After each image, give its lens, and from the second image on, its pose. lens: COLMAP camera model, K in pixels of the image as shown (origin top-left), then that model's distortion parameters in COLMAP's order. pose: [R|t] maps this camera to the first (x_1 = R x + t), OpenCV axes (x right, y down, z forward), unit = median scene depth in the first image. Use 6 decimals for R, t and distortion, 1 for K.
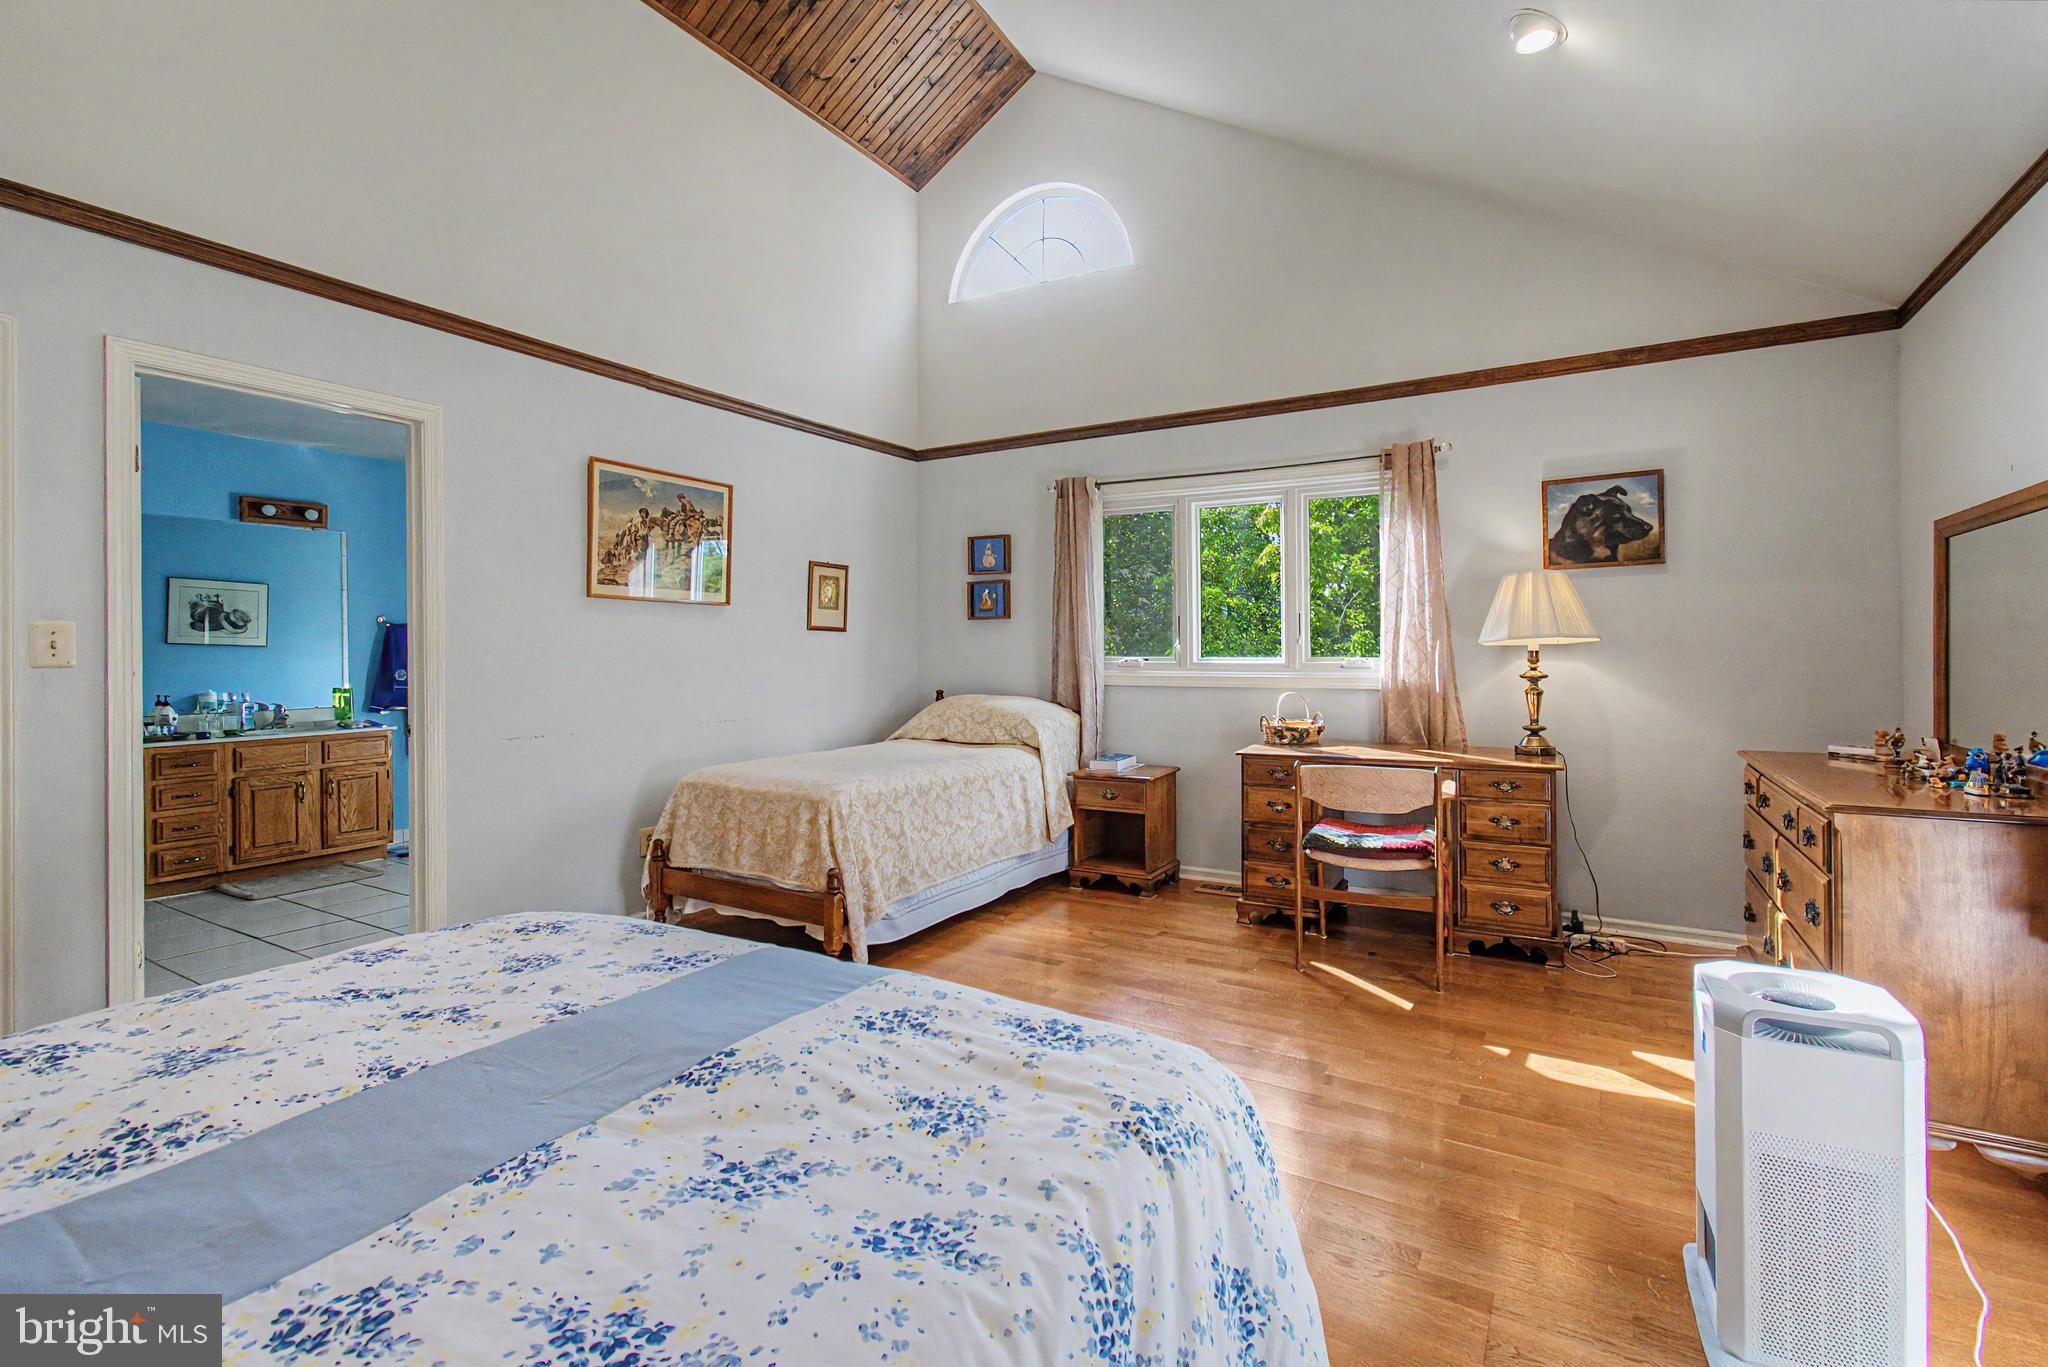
lens RADIAL K [[944.0, 0, 1021.7], [0, 944.0, 652.7], [0, 0, 1]] dist [-0.005004, -0.000540]
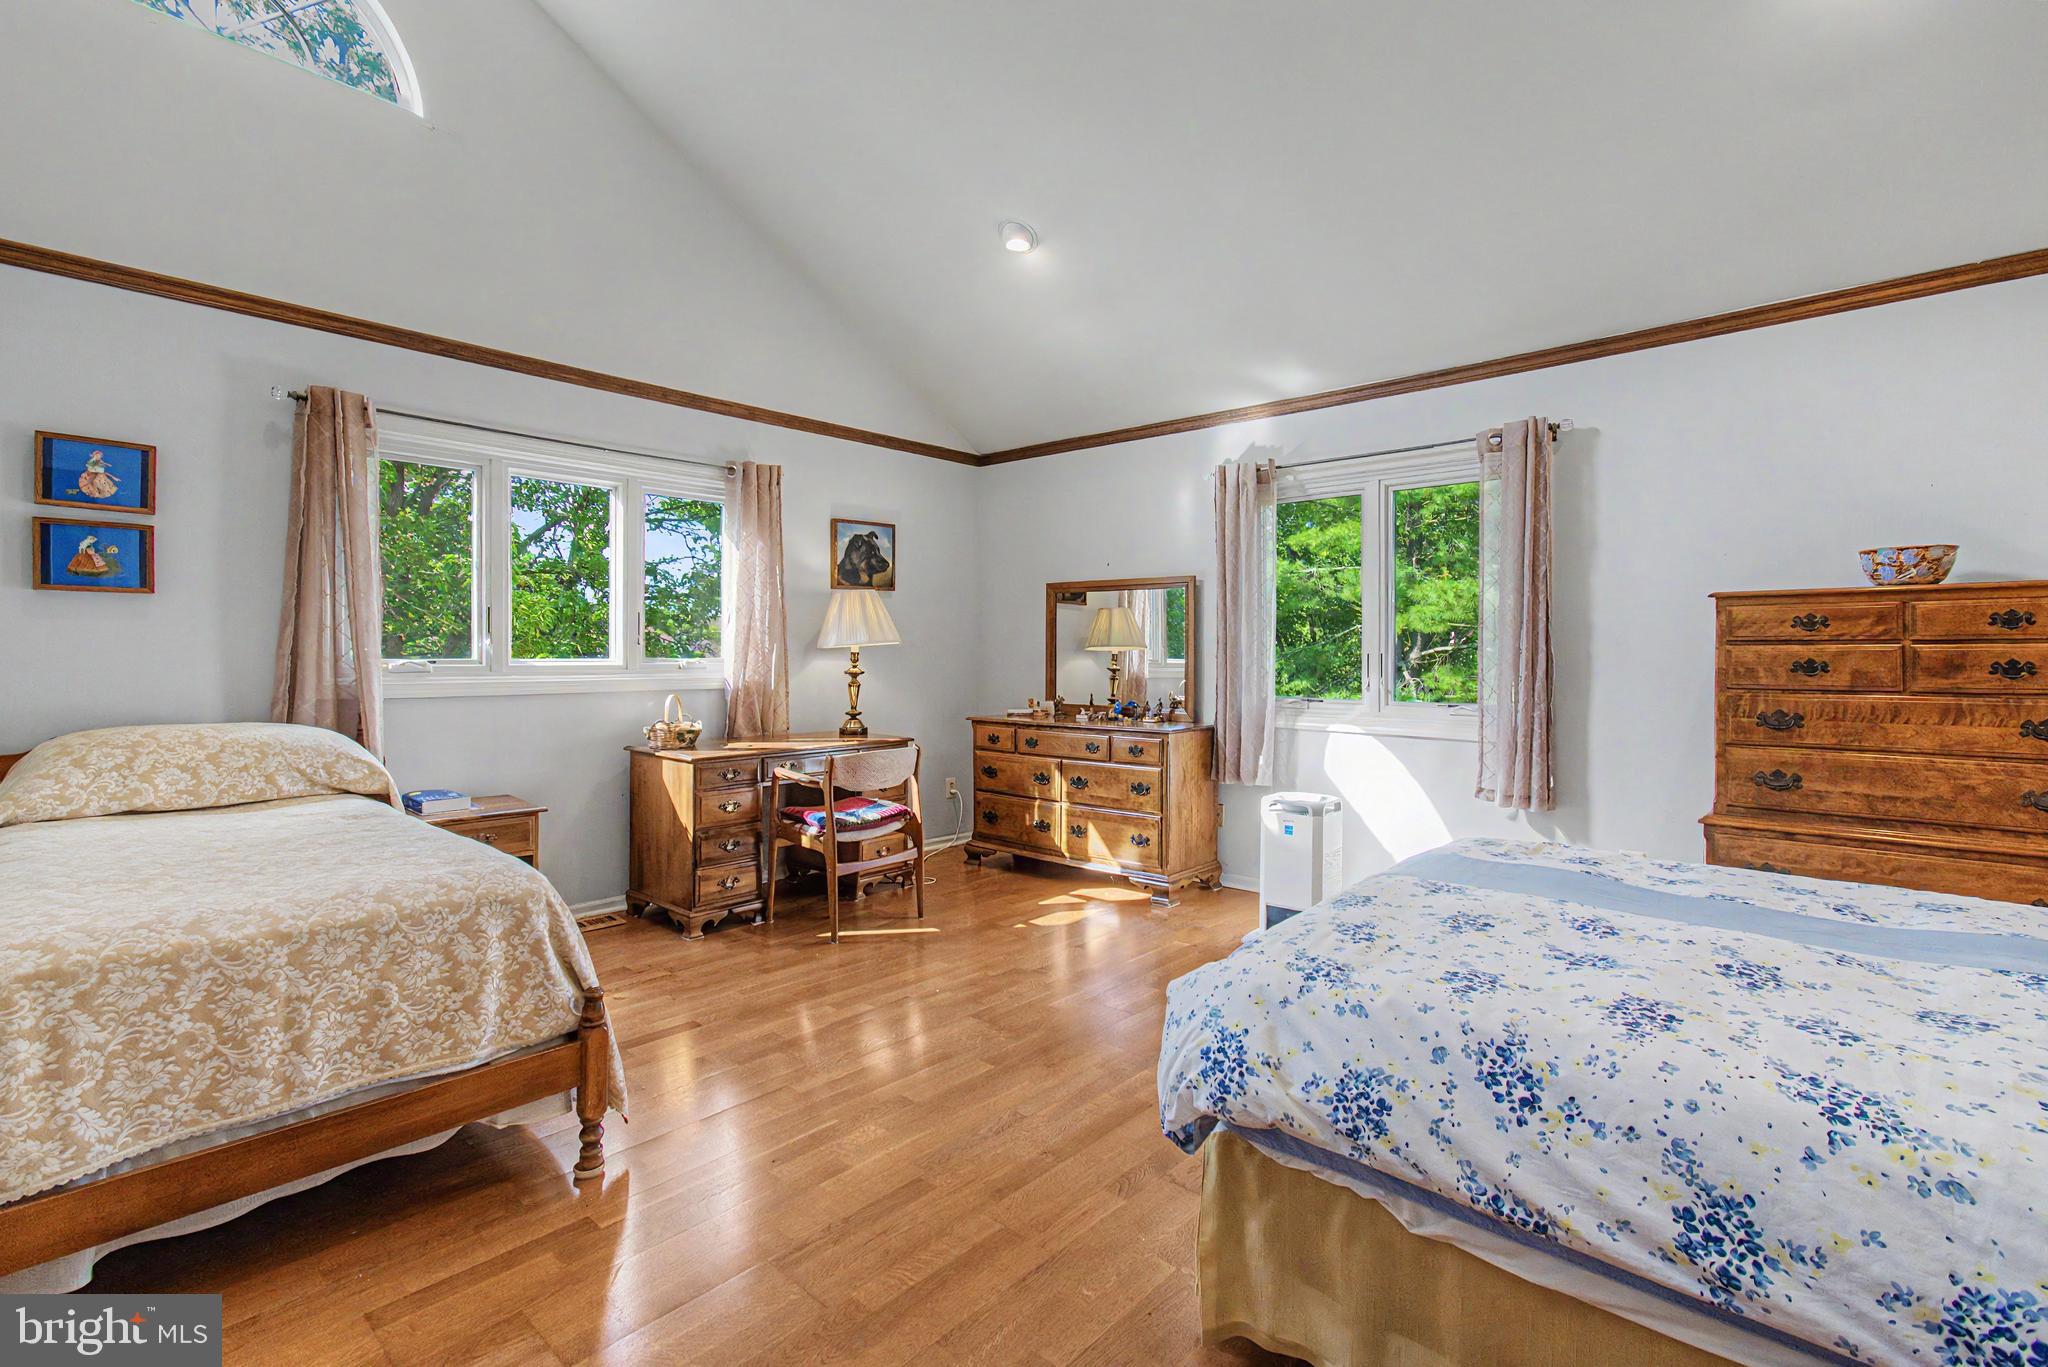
lens RADIAL K [[940.0, 0, 1024.0], [0, 940.0, 683.5], [0, 0, 1]] dist [-0.001837, 0.000038]
pose [[0.209687, -0.027339, 0.977386, -0.617728], [0.000018, 0.999609, 0.027957, 0.004069], [-0.977769, -0.005844, 0.209606, 0.477803]]
